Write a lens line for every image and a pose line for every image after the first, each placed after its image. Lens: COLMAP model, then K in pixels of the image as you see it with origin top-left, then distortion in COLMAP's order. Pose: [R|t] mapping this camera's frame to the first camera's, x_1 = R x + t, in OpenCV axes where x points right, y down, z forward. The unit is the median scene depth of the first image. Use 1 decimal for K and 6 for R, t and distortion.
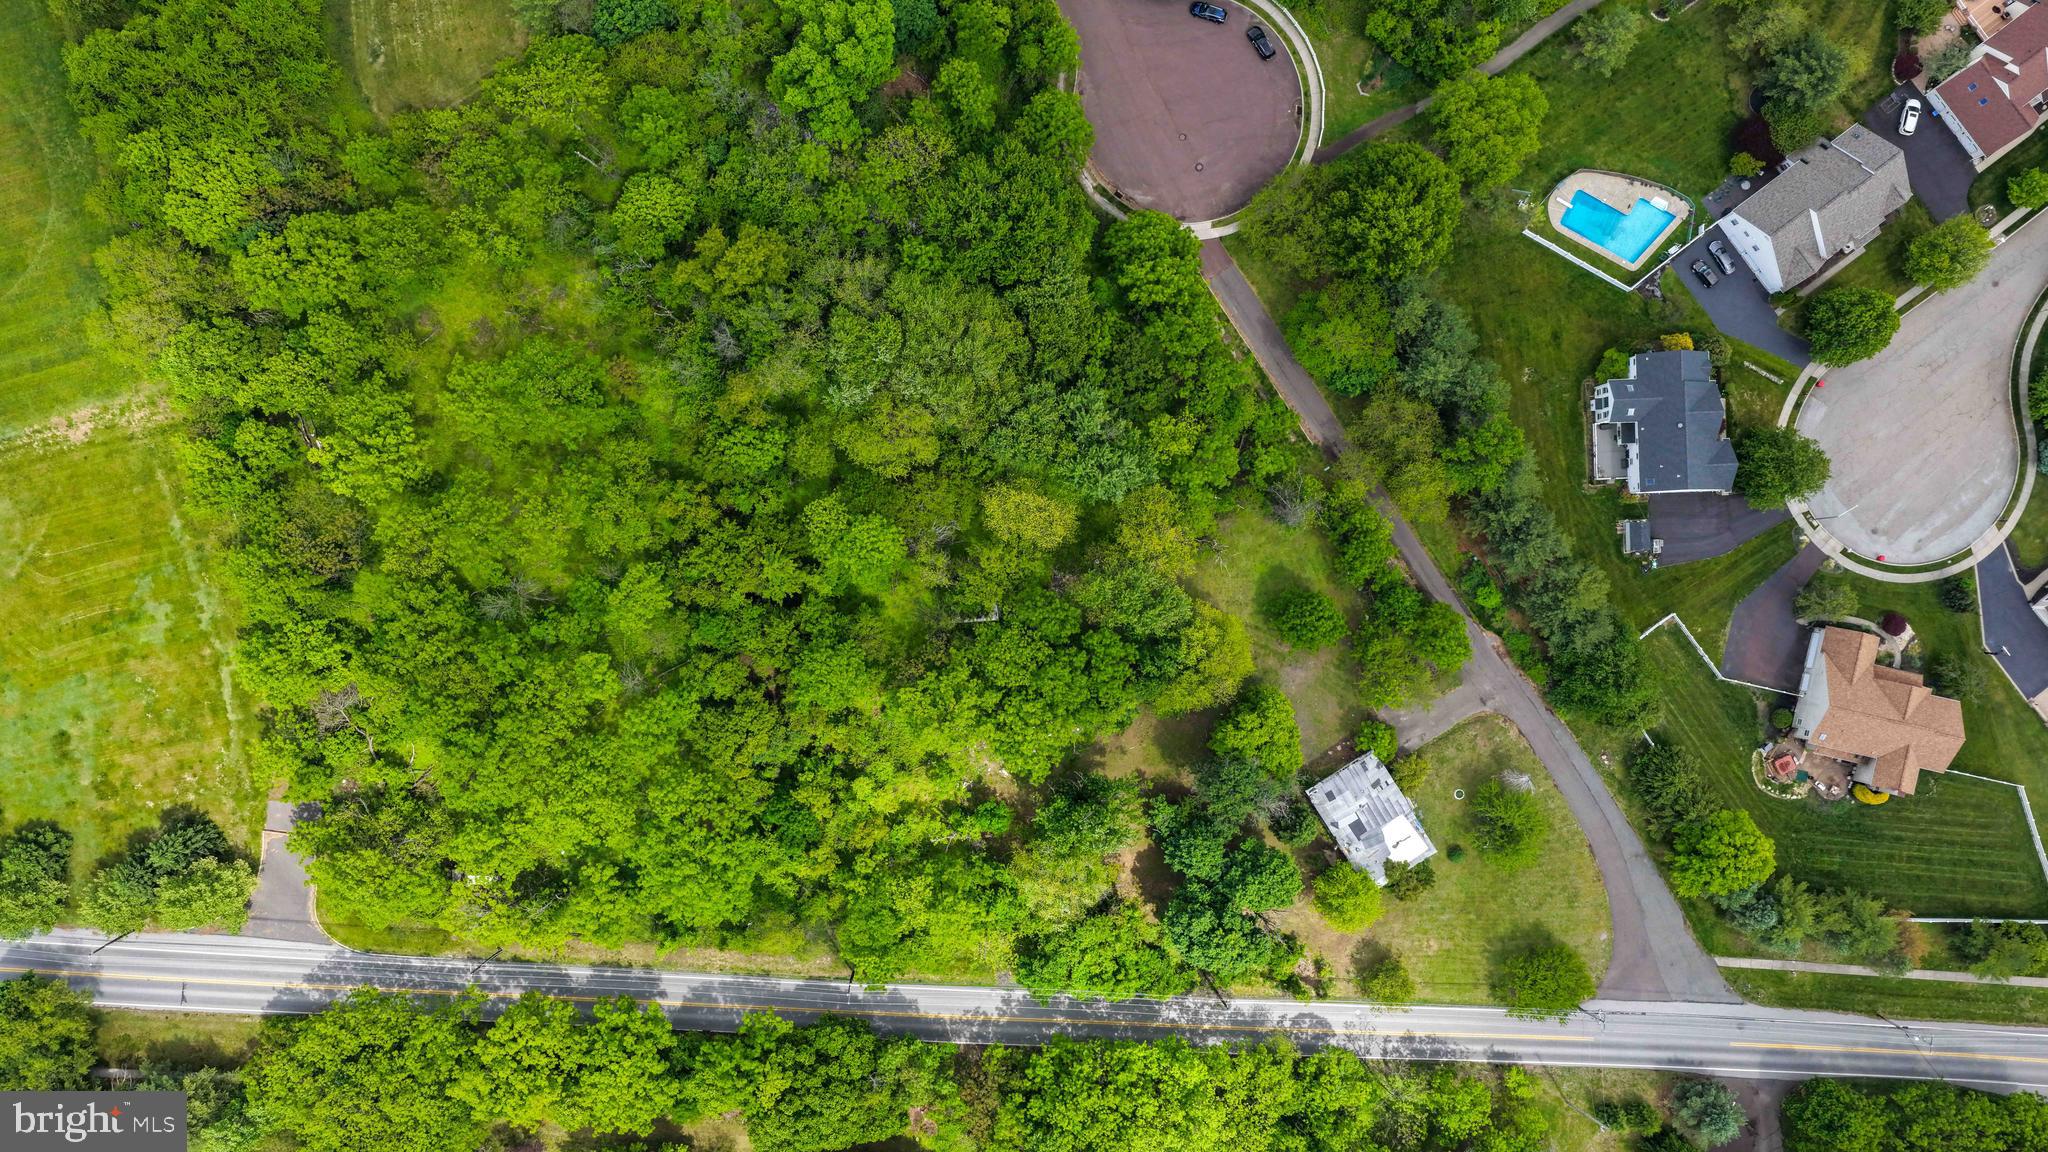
lens RADIAL K [[1702.2, 0, 1028.0], [0, 1702.2, 577.0], [0, 0, 1]] dist [-0.007859, 0.014774]
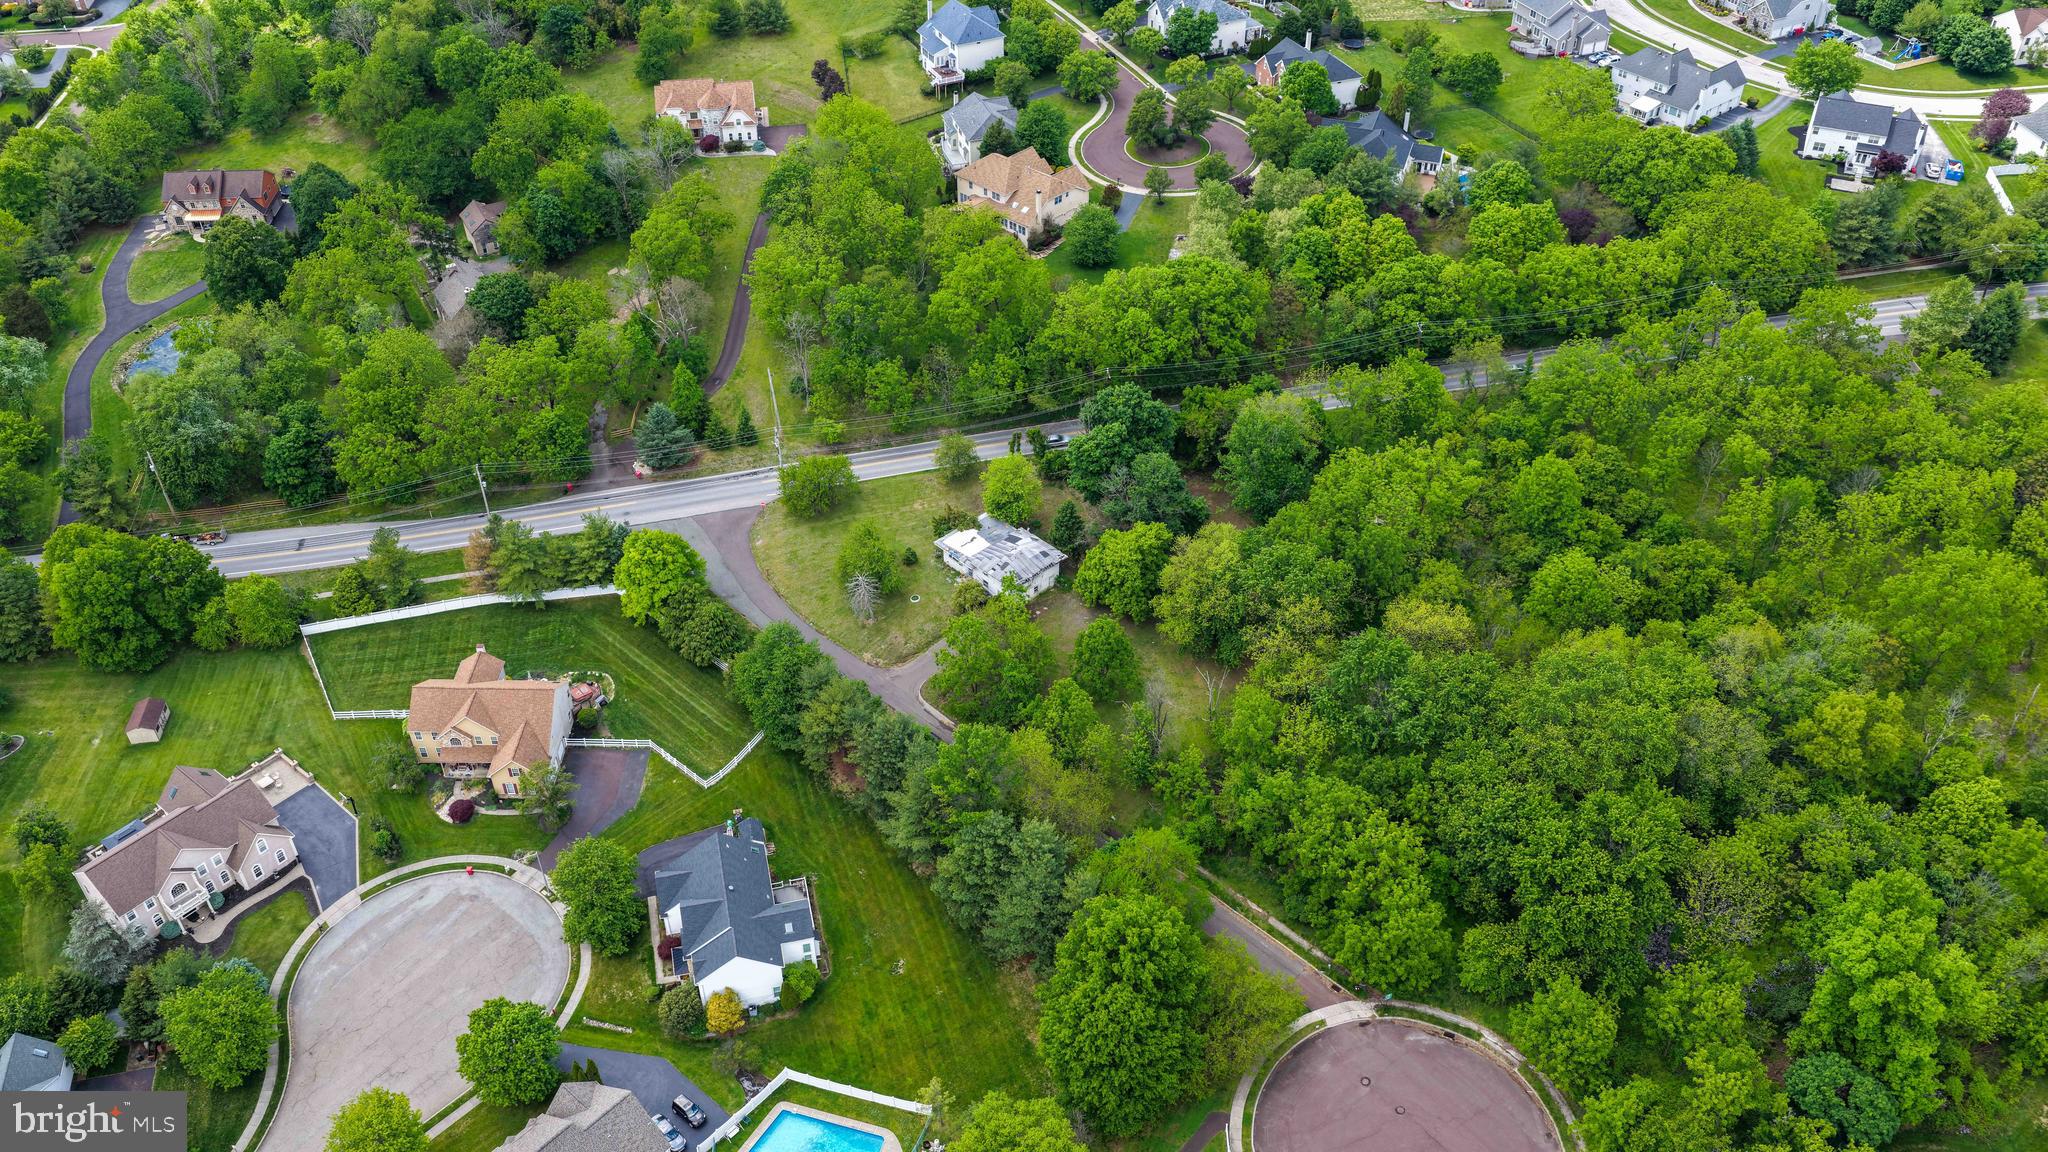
lens RADIAL K [[1702.2, 0, 1028.0], [0, 1702.2, 577.0], [0, 0, 1]] dist [-0.007859, 0.014774]
pose [[-0.979008, 0.131950, -0.155347, 0.341317], [-0.203789, -0.619946, 0.757718, -0.654138], [0.003674, 0.773470, 0.633822, 0.330274]]
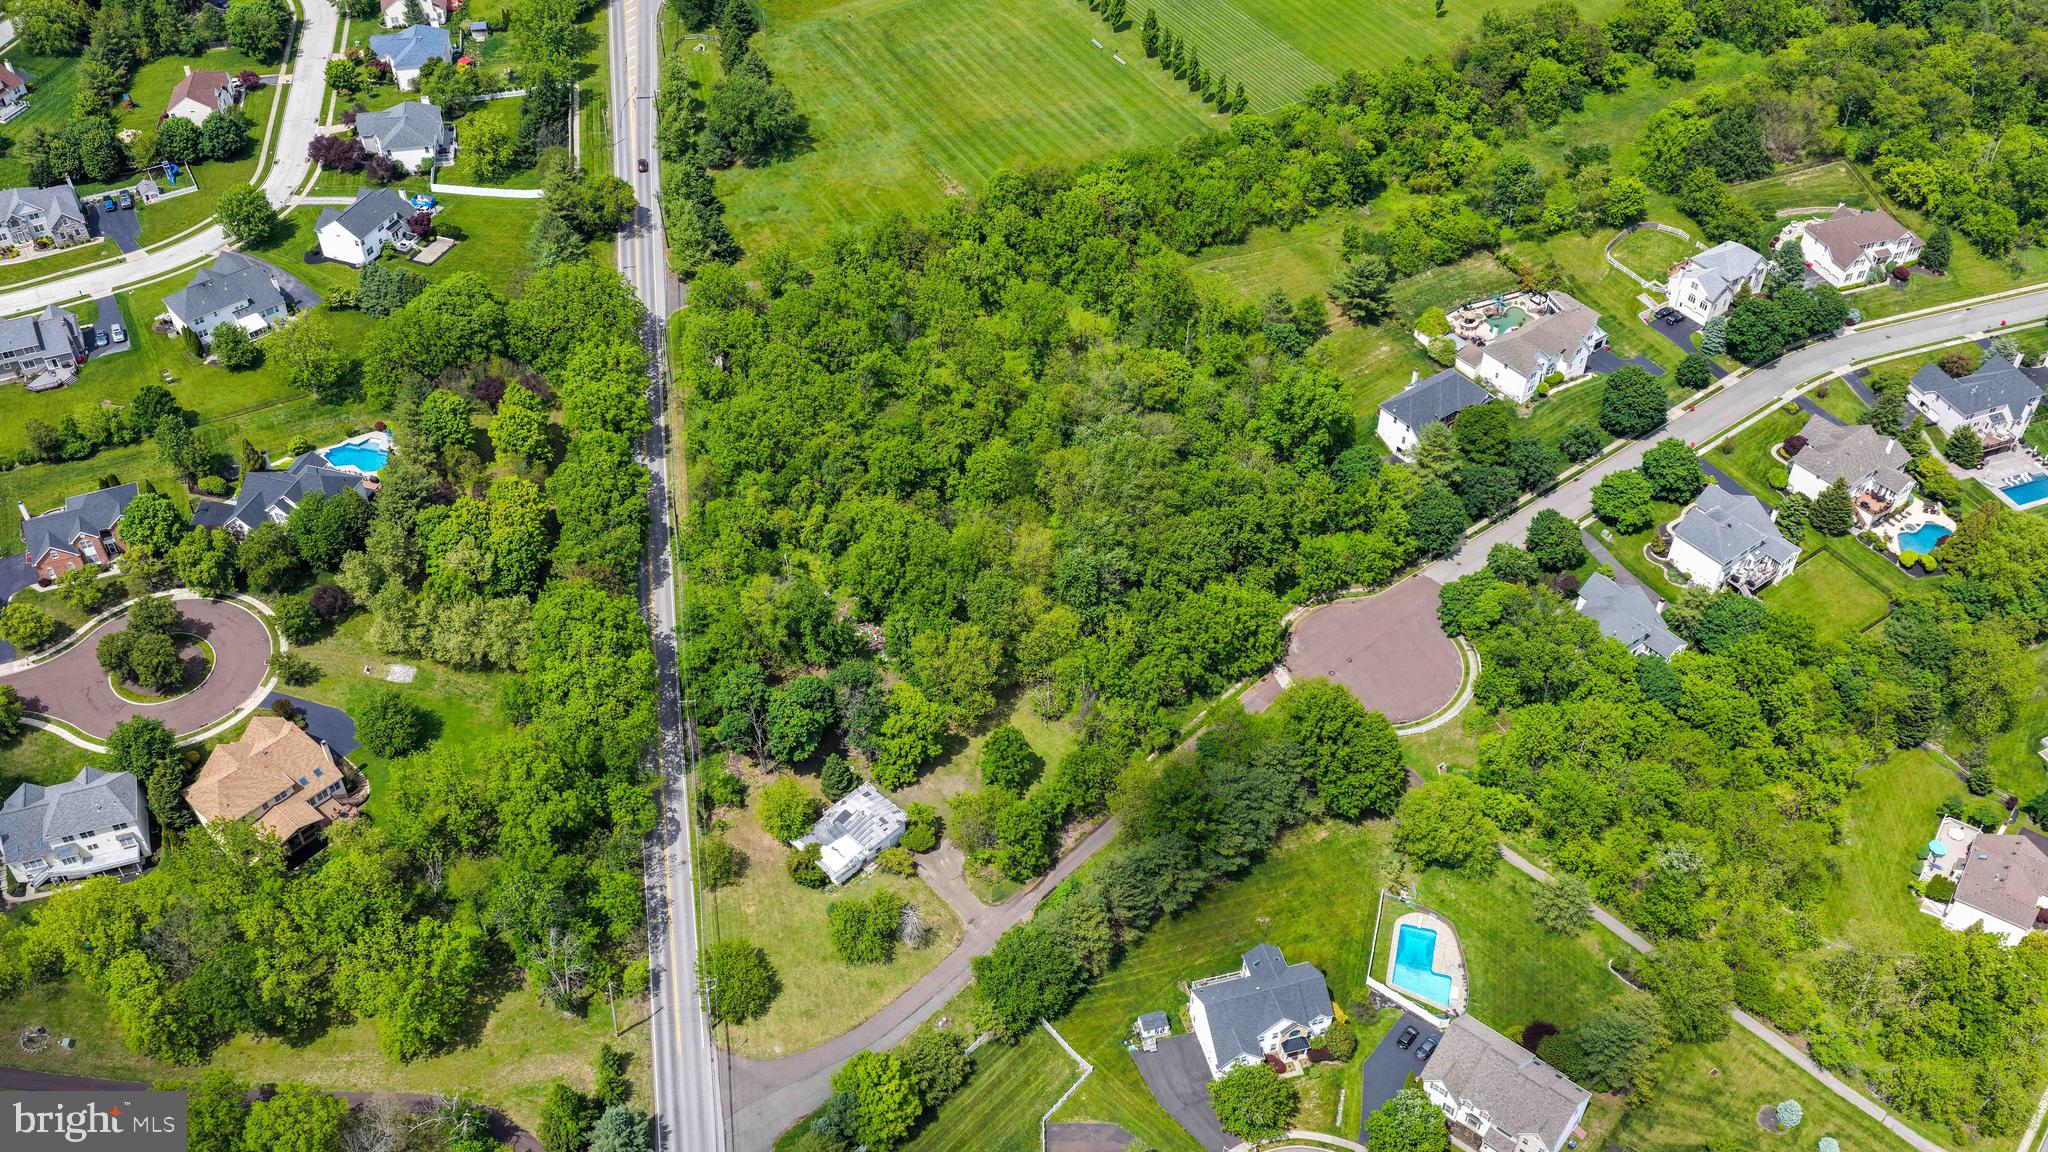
lens RADIAL K [[1905.8, 0, 1024.0], [0, 1905.8, 576.0], [0, 0, 1]] dist [0.000591, 0.008895]
pose [[0.230673, 0.655013, -0.719547, 1.029620], [-0.972996, 0.148945, -0.176337, 0.226272], [-0.008330, 0.740793, 0.671682, -0.014249]]
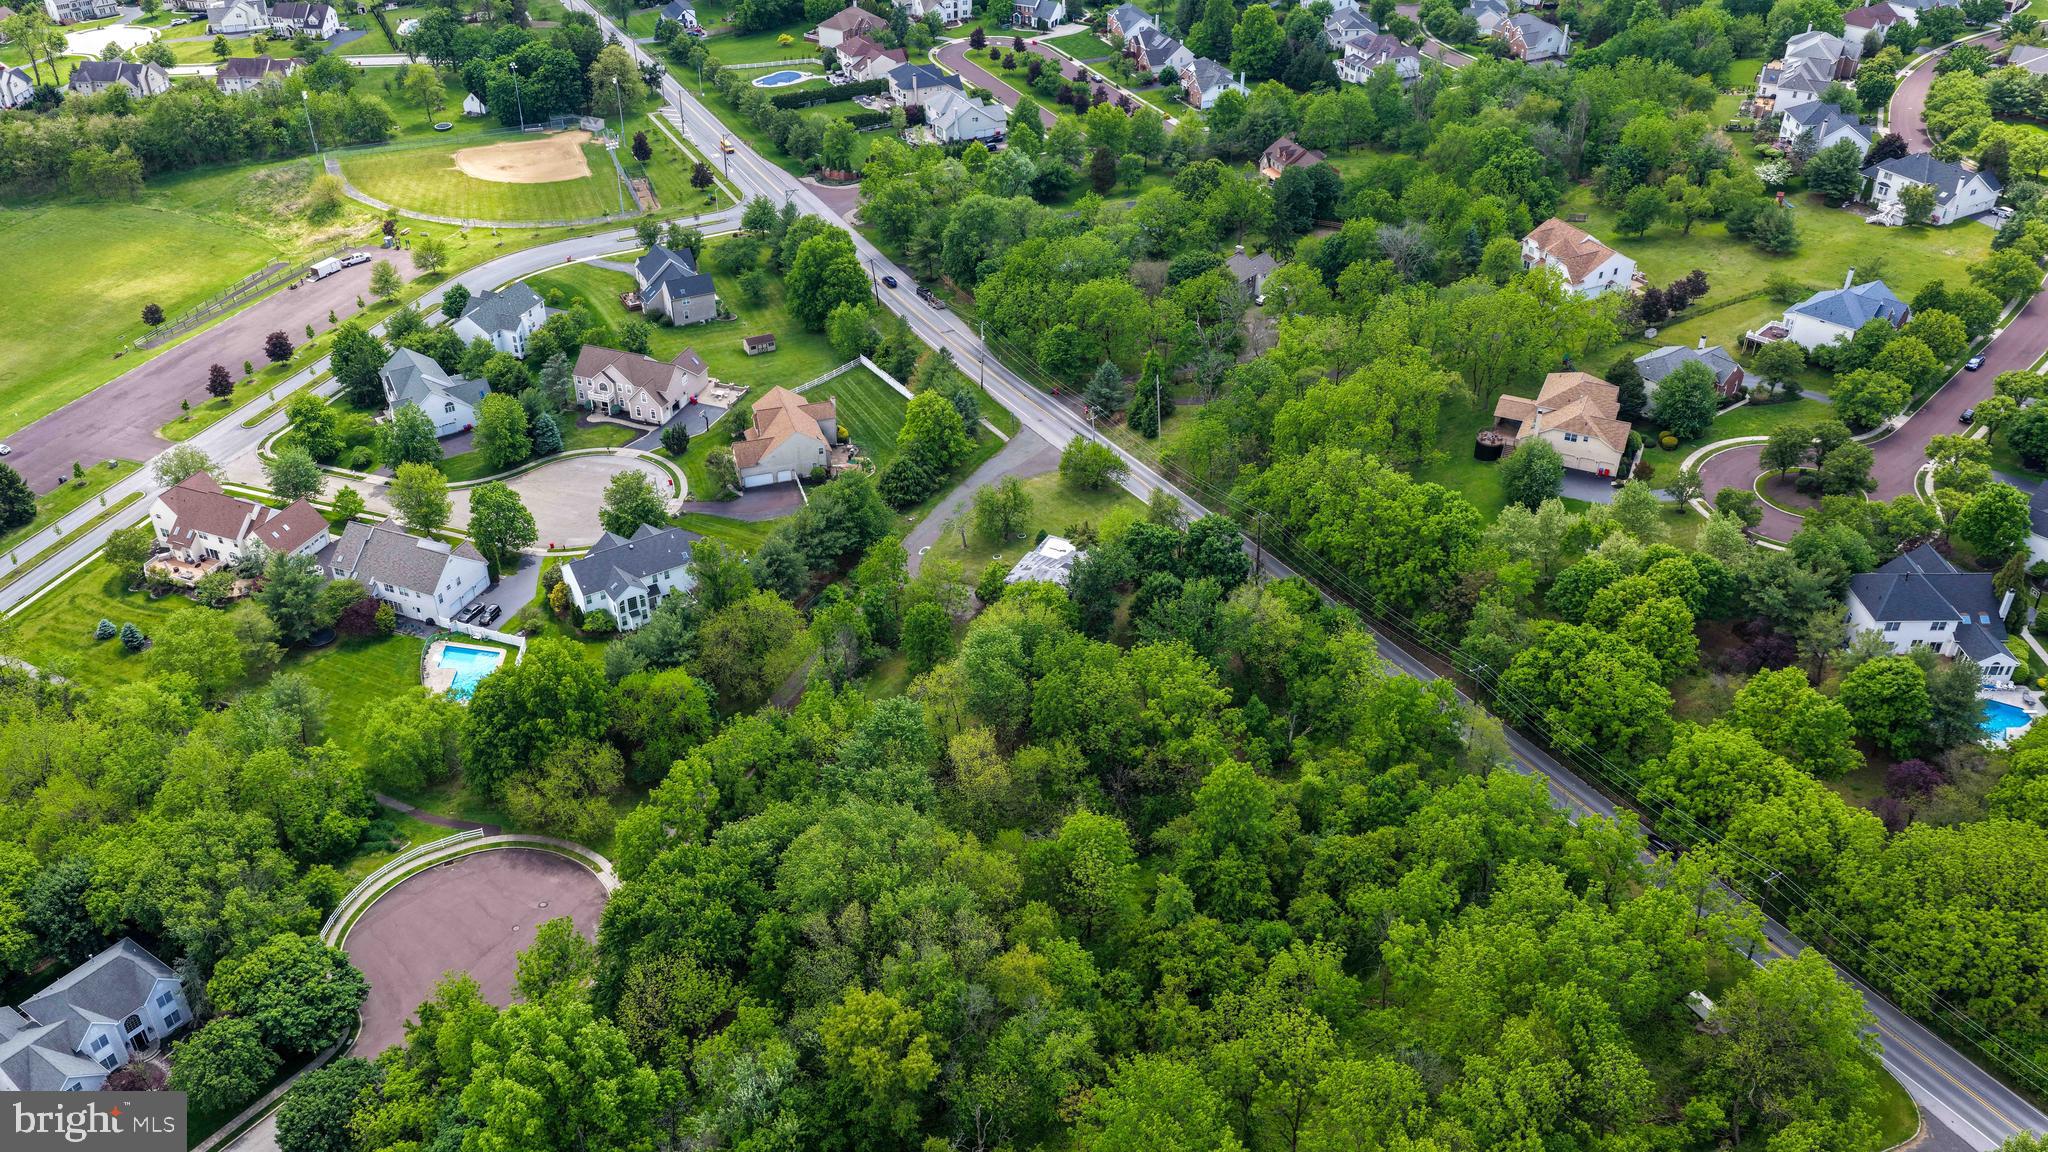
lens RADIAL K [[1702.2, 0, 1028.0], [0, 1702.2, 577.0], [0, 0, 1]] dist [-0.007859, 0.014774]
pose [[-0.519599, -0.472798, 0.711673, -0.590691], [0.854409, -0.288666, 0.432038, -0.360185], [0.001169, 0.832547, 0.553954, 0.357972]]
